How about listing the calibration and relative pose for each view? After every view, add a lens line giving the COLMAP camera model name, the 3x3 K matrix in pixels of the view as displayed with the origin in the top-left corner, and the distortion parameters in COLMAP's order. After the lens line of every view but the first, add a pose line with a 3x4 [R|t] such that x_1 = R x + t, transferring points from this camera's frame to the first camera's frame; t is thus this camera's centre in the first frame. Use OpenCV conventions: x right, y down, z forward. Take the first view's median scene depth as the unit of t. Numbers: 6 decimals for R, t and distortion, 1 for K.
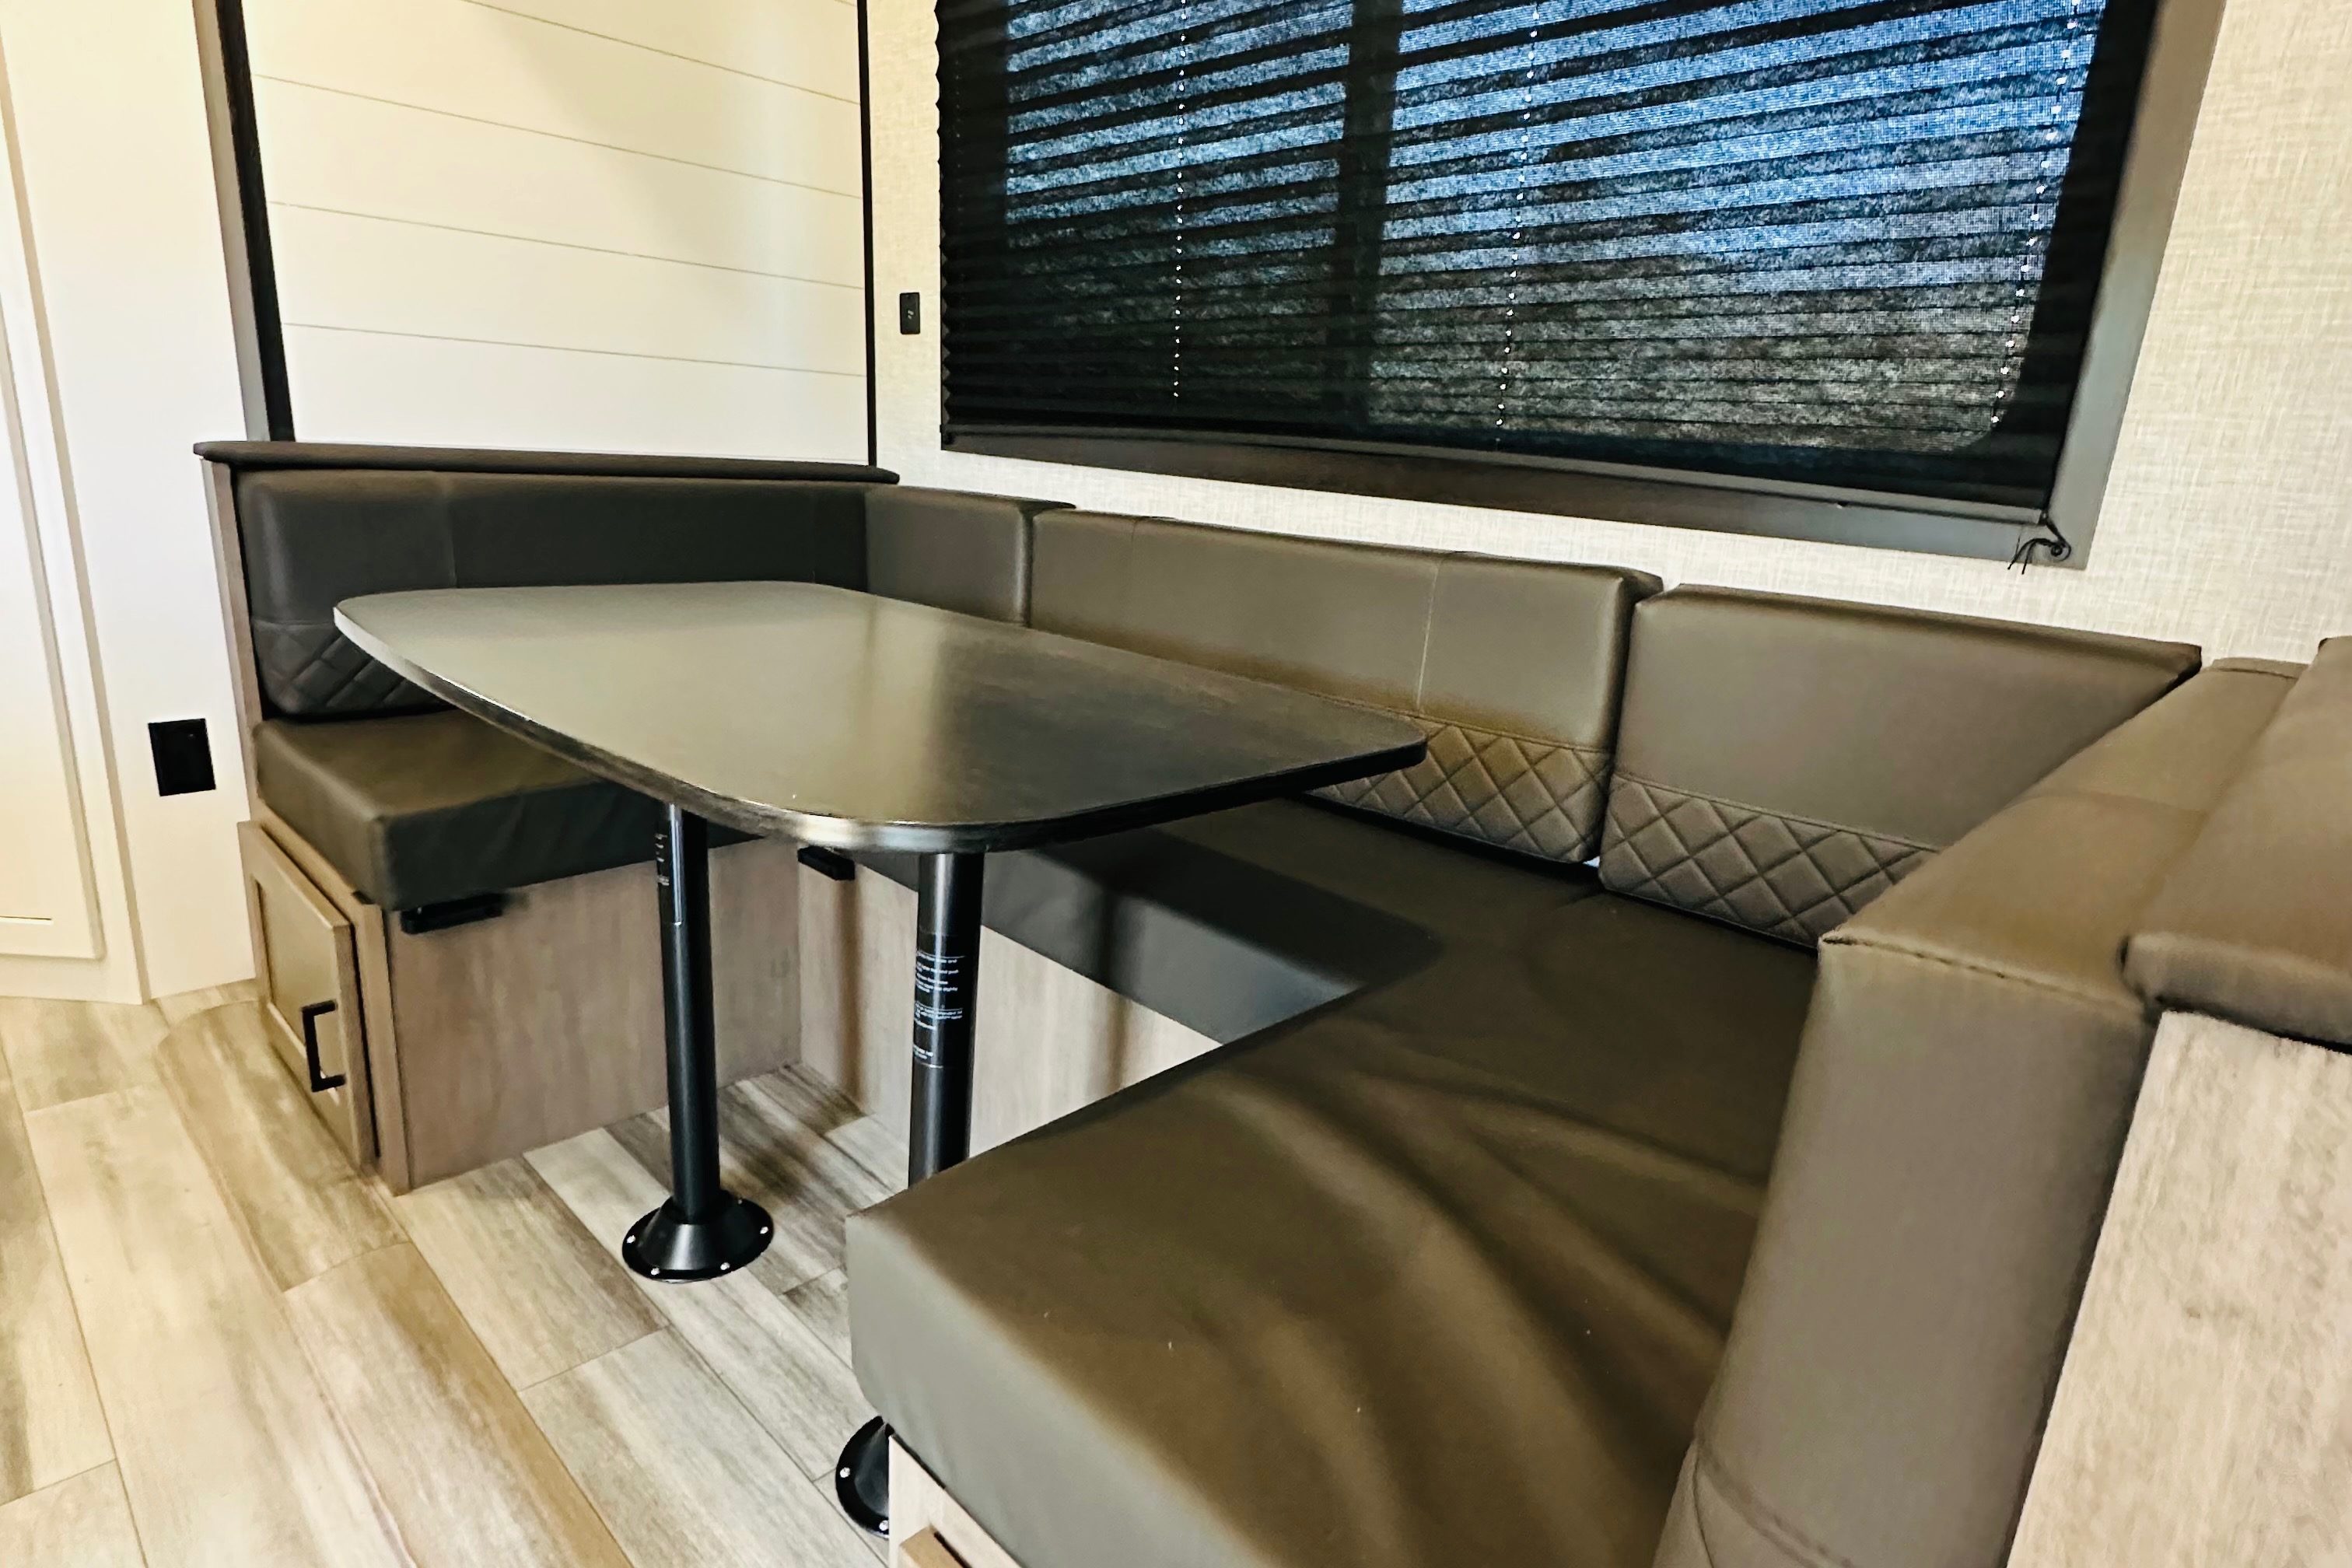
lens RADIAL K [[1274.1, 0, 1176.0], [0, 1274.1, 784.0], [0, 0, 1]] dist [-0.002042, 0.000809]
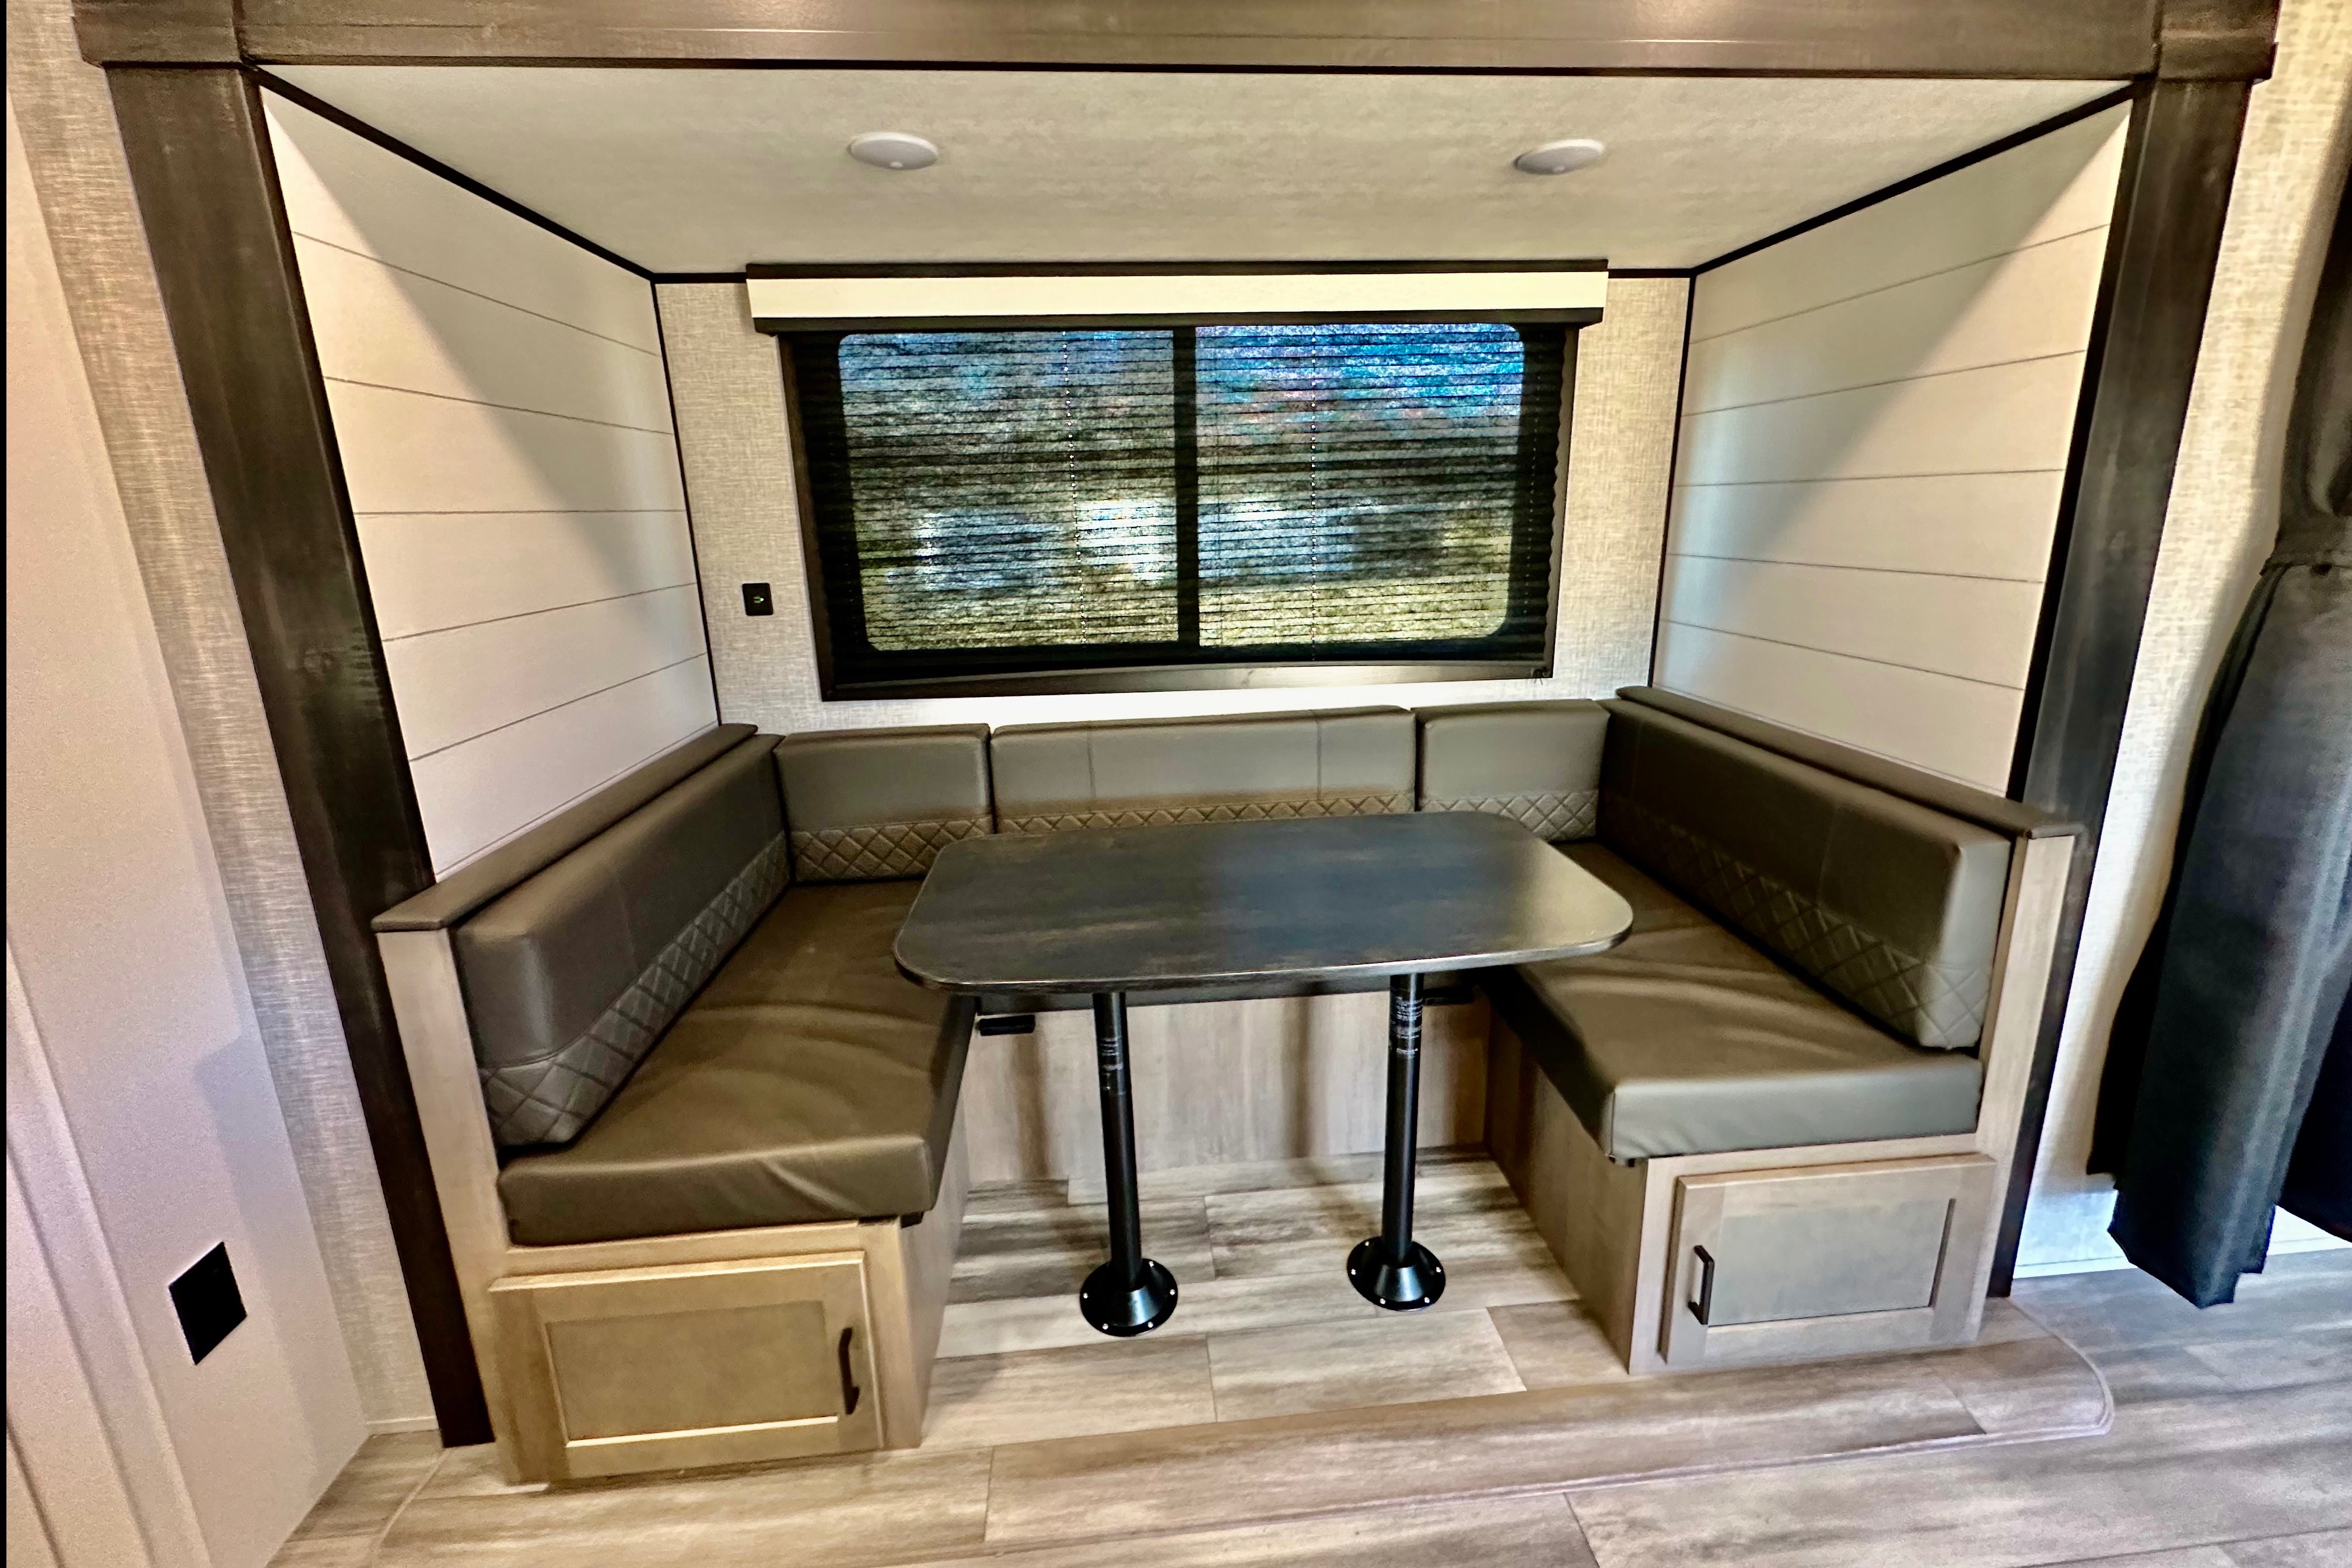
lens RADIAL K [[958.0, 0, 1183.3], [0, 958.0, 727.0], [0, 0, 1]] dist [0.002808, 0.000230]
pose [[0.647777, -0.250861, 0.719343, -1.009426], [0.261344, 0.960106, 0.099480, -0.373896], [-0.715601, 0.123555, 0.687495, 0.136802]]
